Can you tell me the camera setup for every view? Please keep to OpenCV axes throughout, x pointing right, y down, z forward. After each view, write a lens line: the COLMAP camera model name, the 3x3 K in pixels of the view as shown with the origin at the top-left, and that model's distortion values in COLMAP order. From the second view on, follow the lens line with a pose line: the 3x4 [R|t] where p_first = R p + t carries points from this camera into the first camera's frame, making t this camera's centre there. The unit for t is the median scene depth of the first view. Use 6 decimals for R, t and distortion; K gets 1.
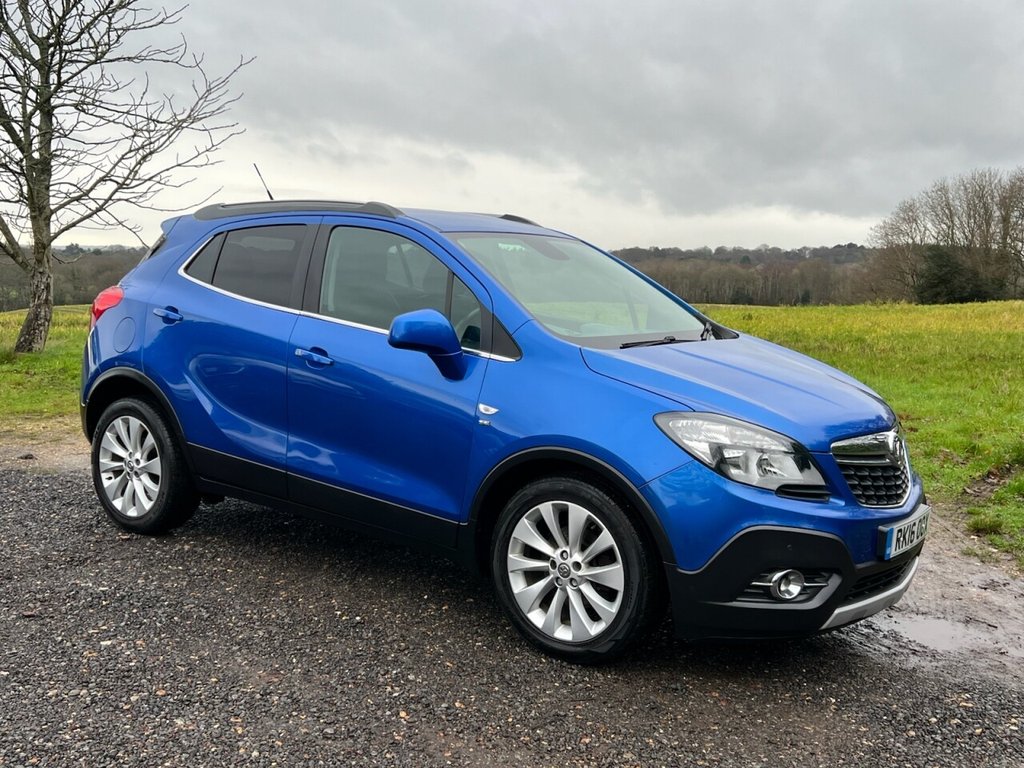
lens RADIAL K [[1087.6, 0, 512.0], [0, 1087.6, 384.0], [0, 0, 1]] dist [0.111656, -0.224419]
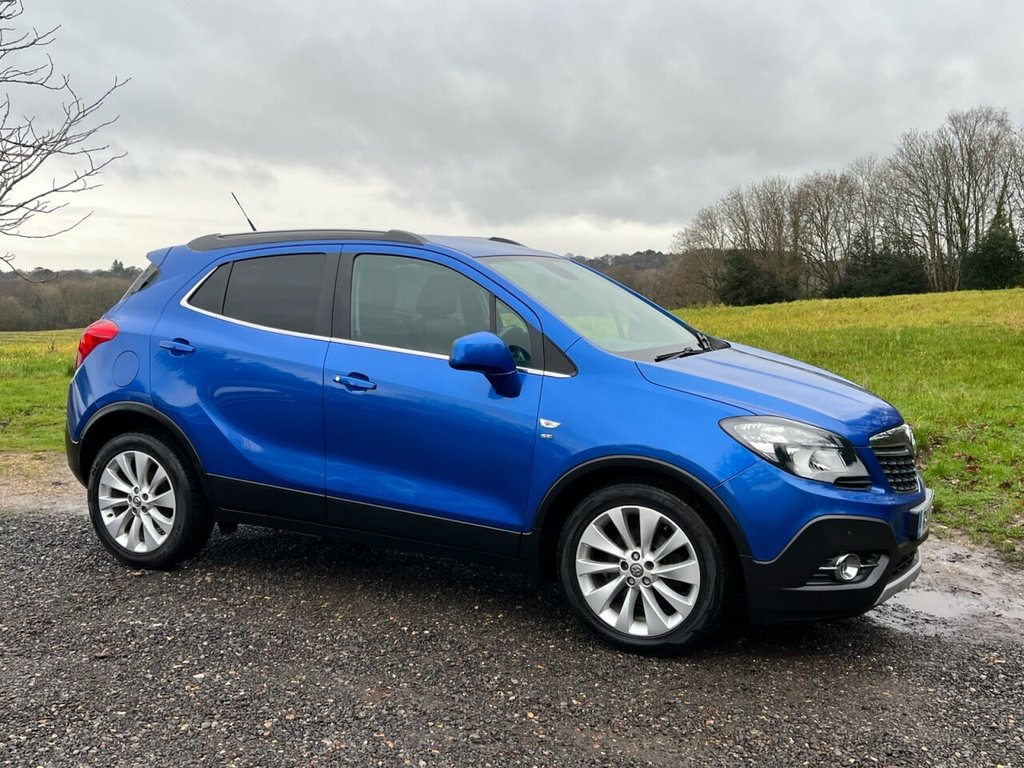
lens RADIAL K [[1088.4, 0, 505.3], [0, 1088.4, 383.5], [0, 0, 1]] dist [0.096245, -0.167969]
pose [[0.985929, -0.047275, 0.160339, -0.167055], [0.049141, 0.998762, -0.007689, -0.007033], [-0.159777, 0.015460, 0.987032, -0.027196]]
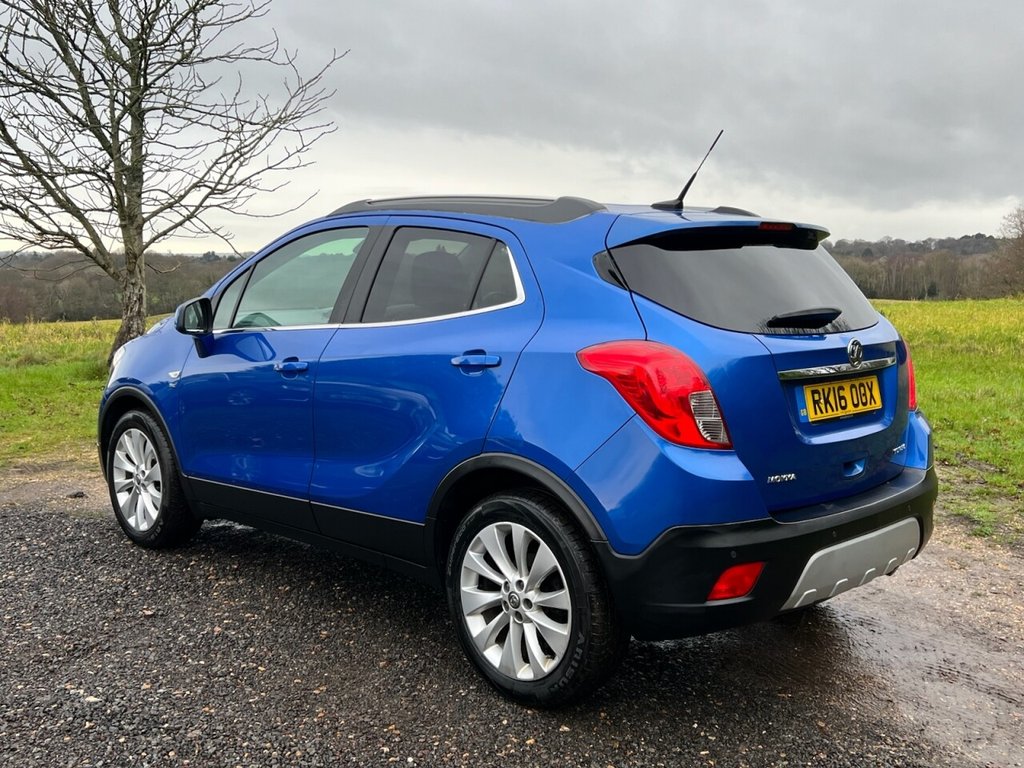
lens RADIAL K [[1071.5, 0, 506.9], [0, 1071.5, 387.8], [0, 0, 1]] dist [0.102863, -0.201446]
pose [[0.993727, -0.006236, -0.111655, 0.004780], [0.006894, 0.999961, 0.005511, -0.029496], [0.111616, -0.006246, 0.993732, 0.215574]]
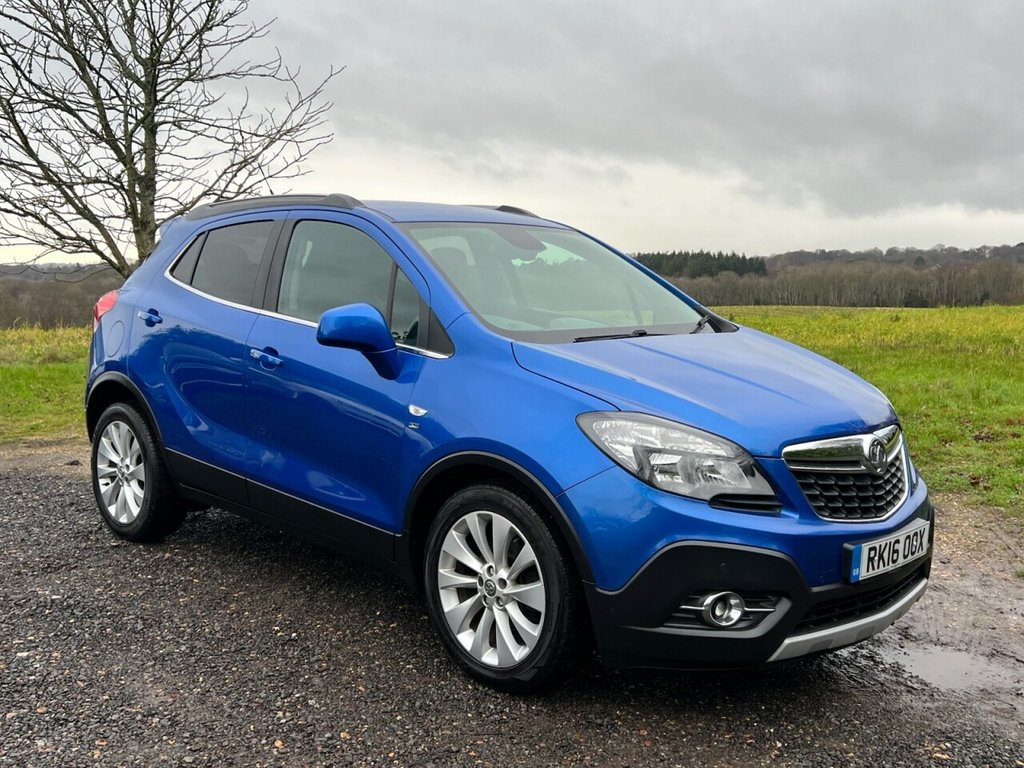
lens RADIAL K [[1087.6, 0, 512.0], [0, 1087.6, 384.0], [0, 0, 1]] dist [0.111656, -0.224419]
pose [[0.989278, -0.008023, -0.145827, 0.137528], [0.006782, 0.999936, -0.009009, 0.006805], [0.145890, 0.007923, 0.989269, 0.072209]]
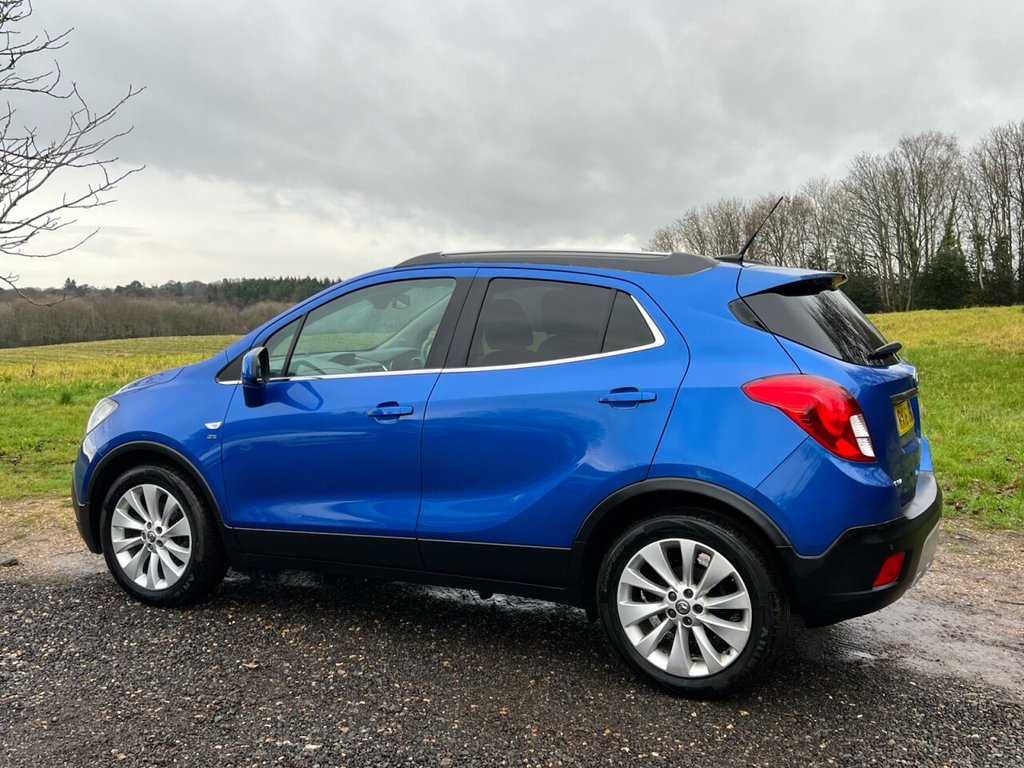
lens RADIAL K [[1071.5, 0, 506.9], [0, 1071.5, 387.8], [0, 0, 1]] dist [0.102863, -0.201446]
pose [[0.977830, -0.048173, 0.203786, -0.303261], [0.052719, 0.998466, -0.016935, -0.040667], [-0.202657, 0.027303, 0.978869, 0.162131]]
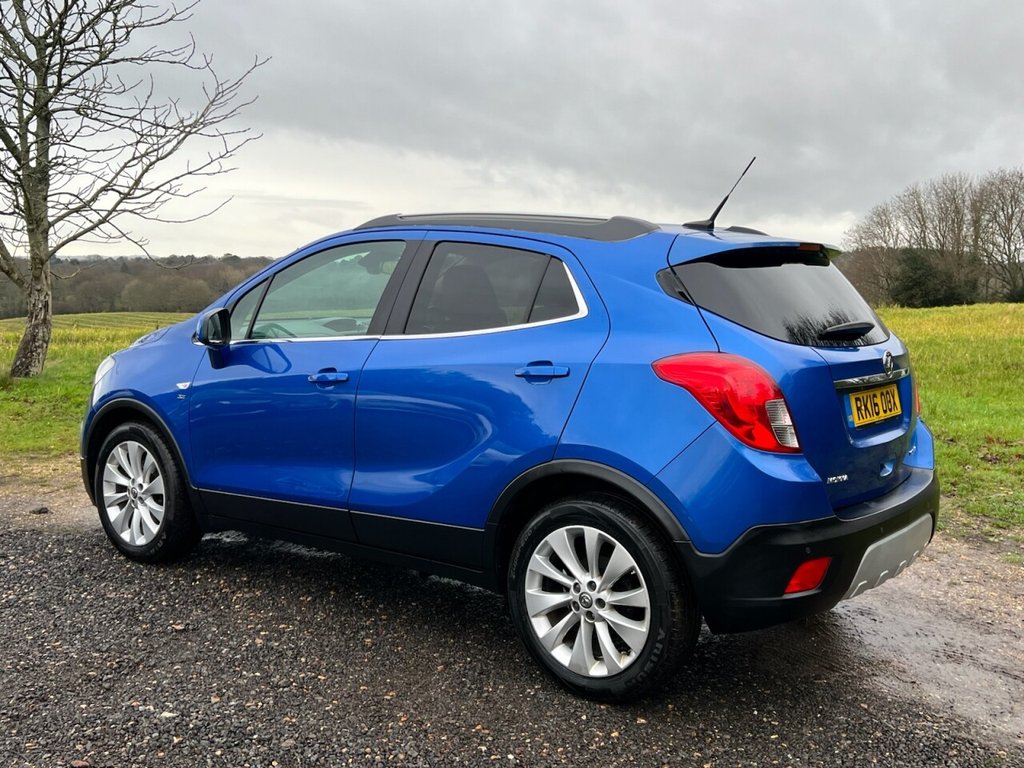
lens RADIAL K [[1075.8, 0, 520.8], [0, 1075.8, 370.0], [0, 0, 1]] dist [0.092246, -0.193006]
pose [[0.999516, -0.011942, 0.028732, -0.114604], [0.012422, 0.999785, -0.016610, -0.032111], [-0.028528, 0.016959, 0.999449, 0.180047]]
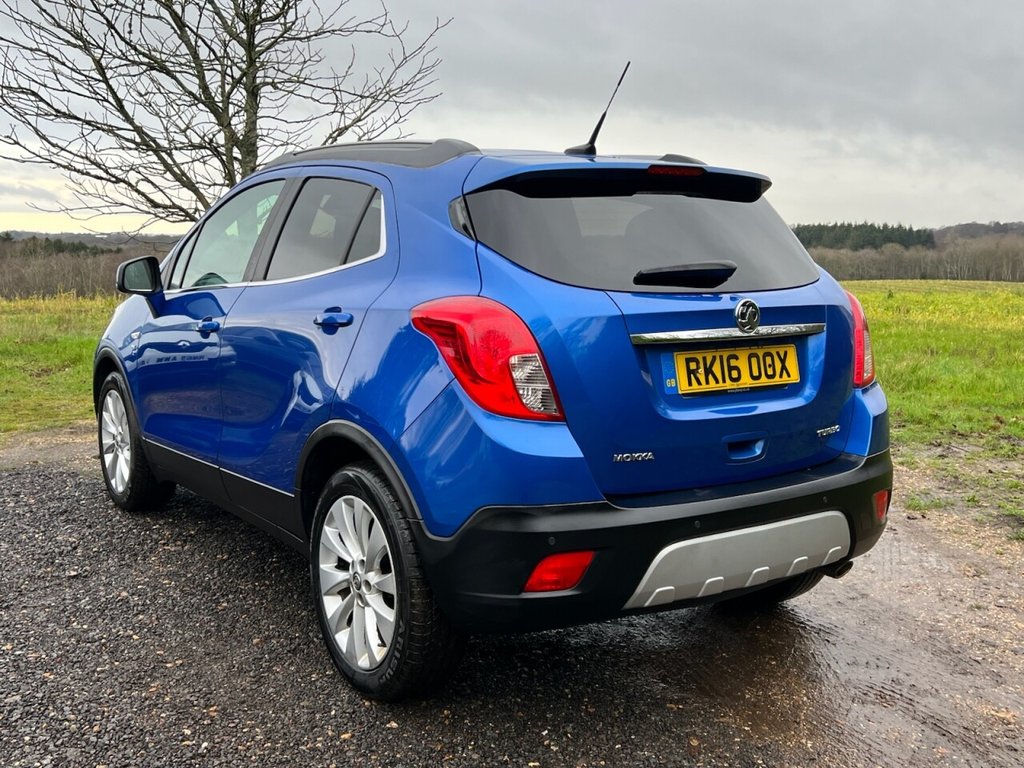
lens RADIAL K [[1071.5, 0, 506.9], [0, 1071.5, 387.8], [0, 0, 1]] dist [0.102863, -0.201446]
pose [[0.958006, 0.021093, -0.285970, 0.171170], [-0.015208, 0.999625, 0.022785, -0.019730], [0.286343, -0.017479, 0.957968, 0.309949]]
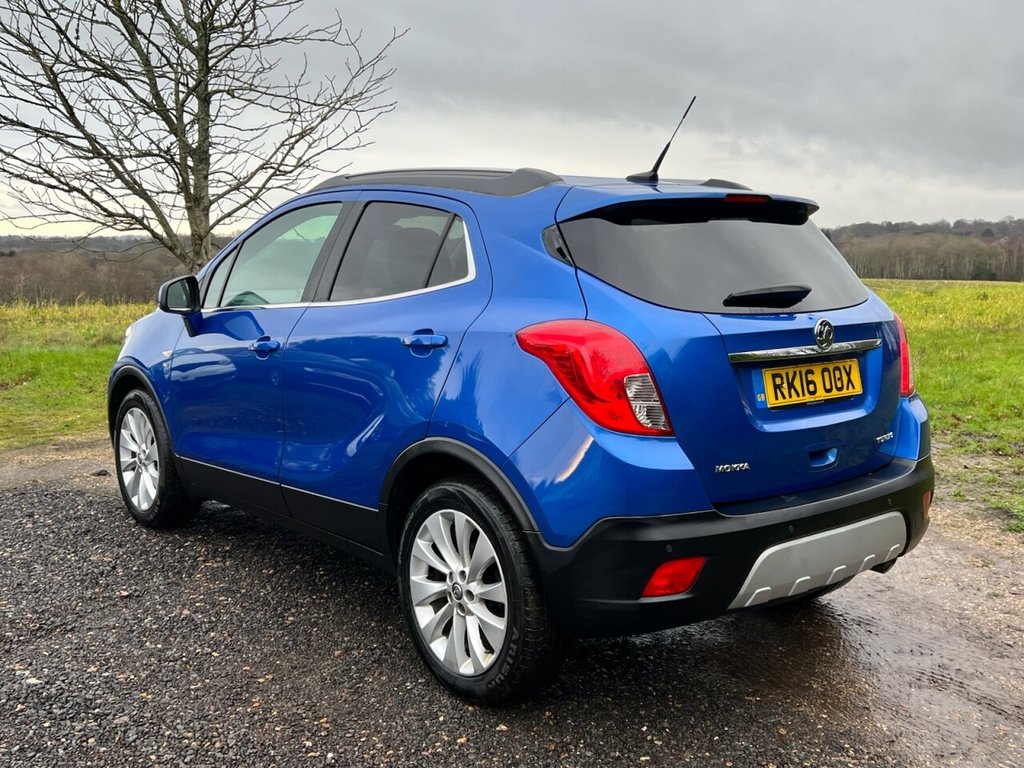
lens RADIAL K [[1071.5, 0, 521.8], [0, 1071.5, 380.0], [0, 0, 1]] dist [0.103096, -0.205274]
pose [[0.981009, 0.002470, -0.193948, 0.086734], [0.000311, 0.999898, 0.014311, -0.028492], [0.193963, -0.014099, 0.980907, 0.257606]]
